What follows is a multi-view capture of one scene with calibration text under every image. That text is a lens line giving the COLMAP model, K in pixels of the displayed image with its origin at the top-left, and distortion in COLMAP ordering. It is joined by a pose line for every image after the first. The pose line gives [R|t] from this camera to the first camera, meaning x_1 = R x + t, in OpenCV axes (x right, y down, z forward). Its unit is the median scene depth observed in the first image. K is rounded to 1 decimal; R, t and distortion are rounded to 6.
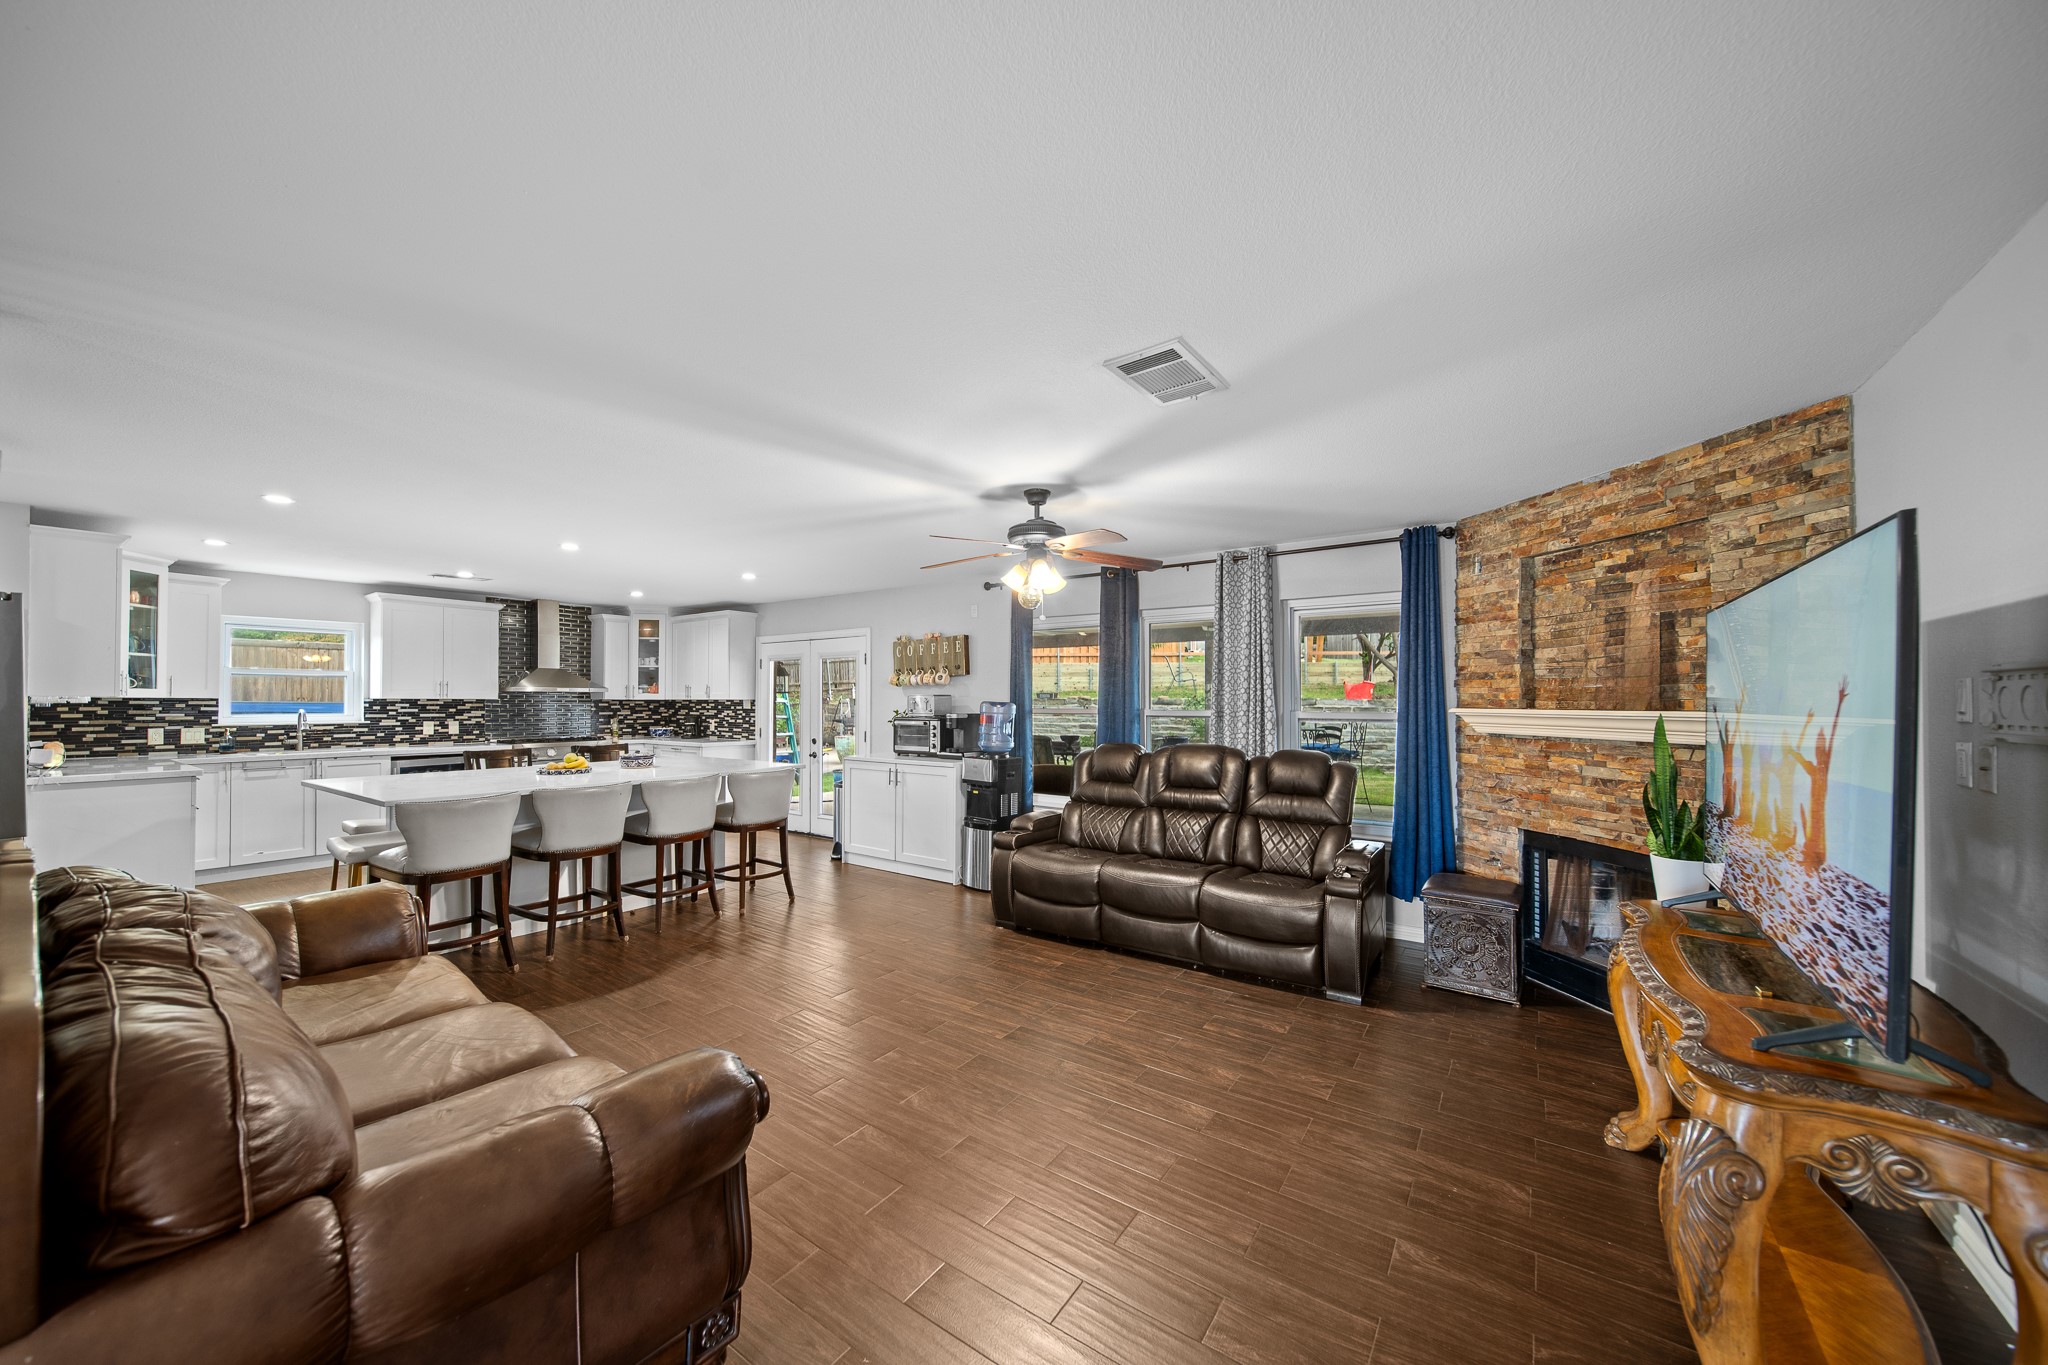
lens RADIAL K [[732.3, 0, 1025.0], [0, 732.3, 695.2], [0, 0, 1]] dist [-0.000229, -0.001270]
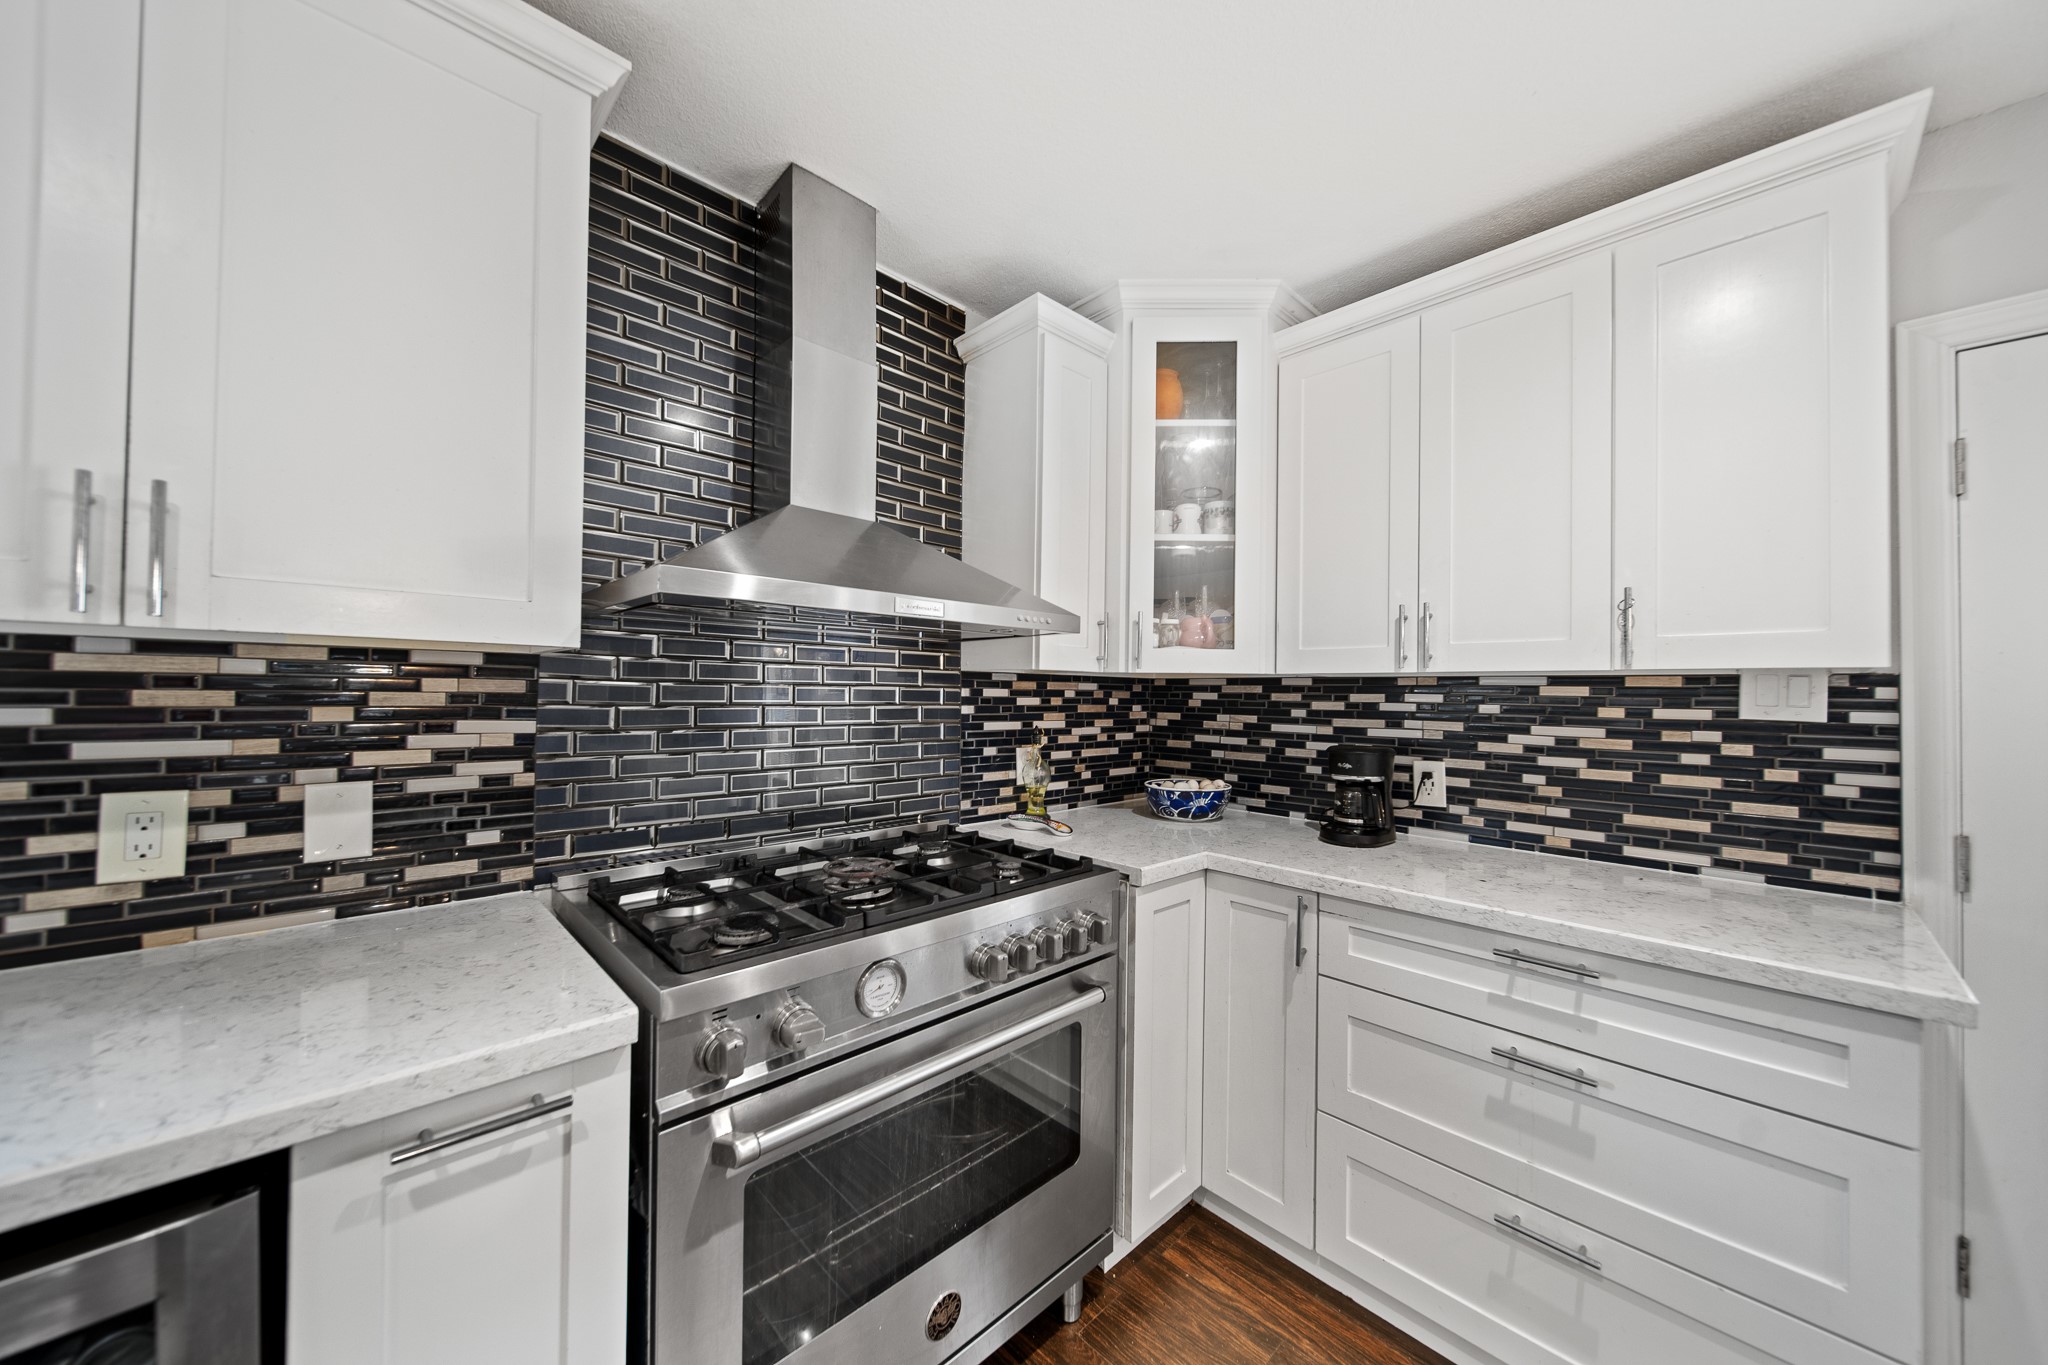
lens RADIAL K [[717.8, 0, 1027.2], [0, 717.8, 686.0], [0, 0, 1]] dist [0.001194, -0.001471]
pose [[0.980955, 0.009038, -0.194024, -0.907660], [-0.009688, 0.999950, -0.002403, 0.019592], [0.193993, 0.004237, 0.980994, 1.322171]]
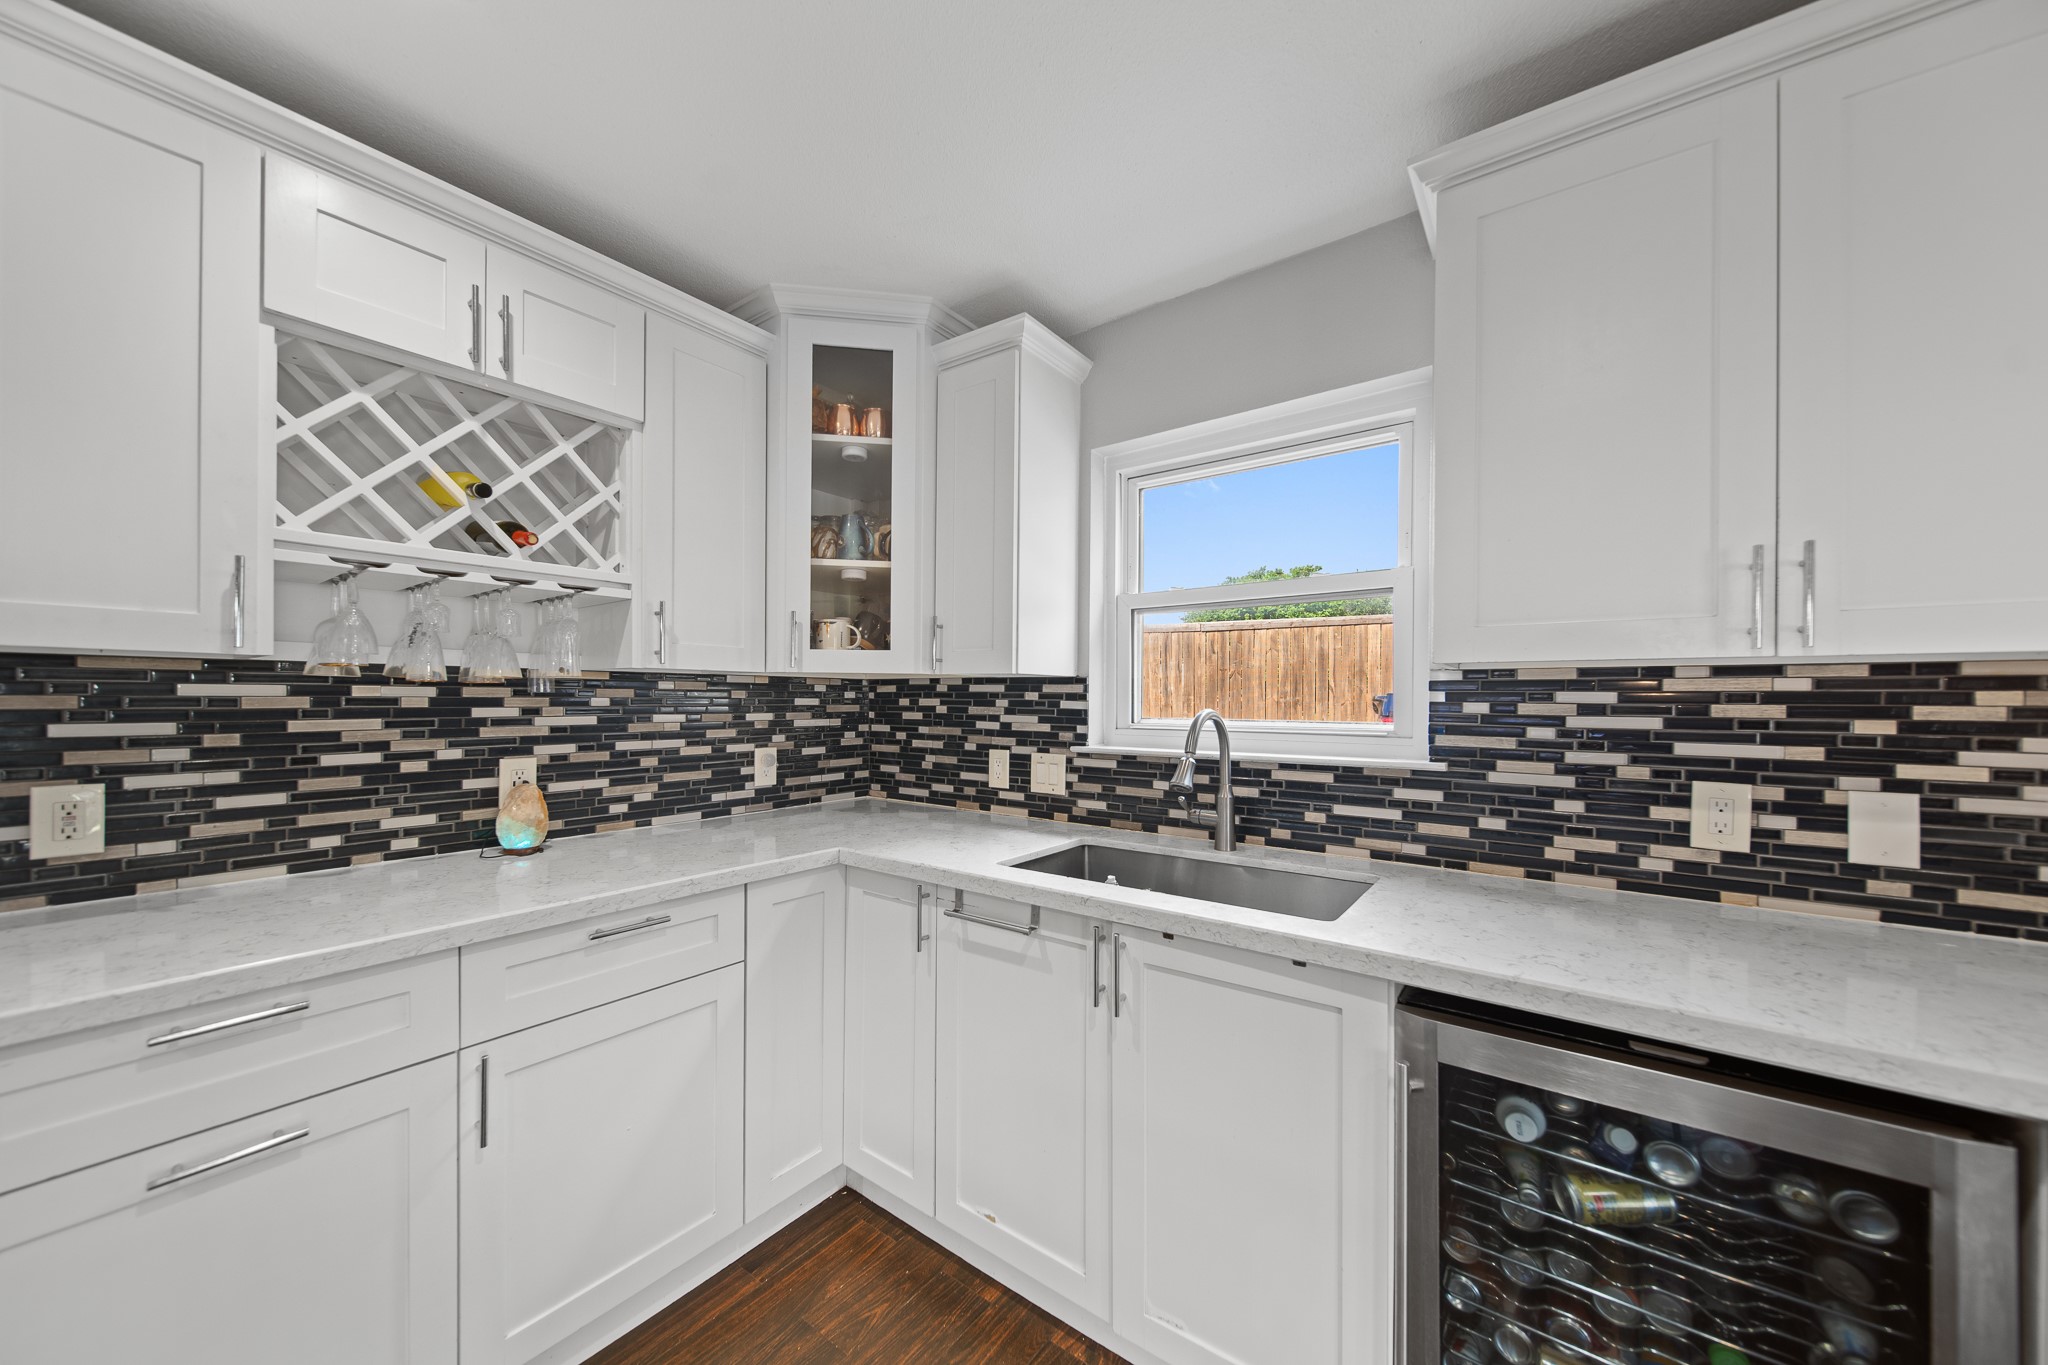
lens RADIAL K [[732.3, 0, 1020.2], [0, 732.3, 702.7], [0, 0, 1]] dist [-0.000229, -0.001270]
pose [[-0.041565, 0.005877, -0.999119, -0.910923], [0.005780, 0.999967, 0.005641, 0.018898], [0.999119, -0.005540, -0.041597, 1.220006]]
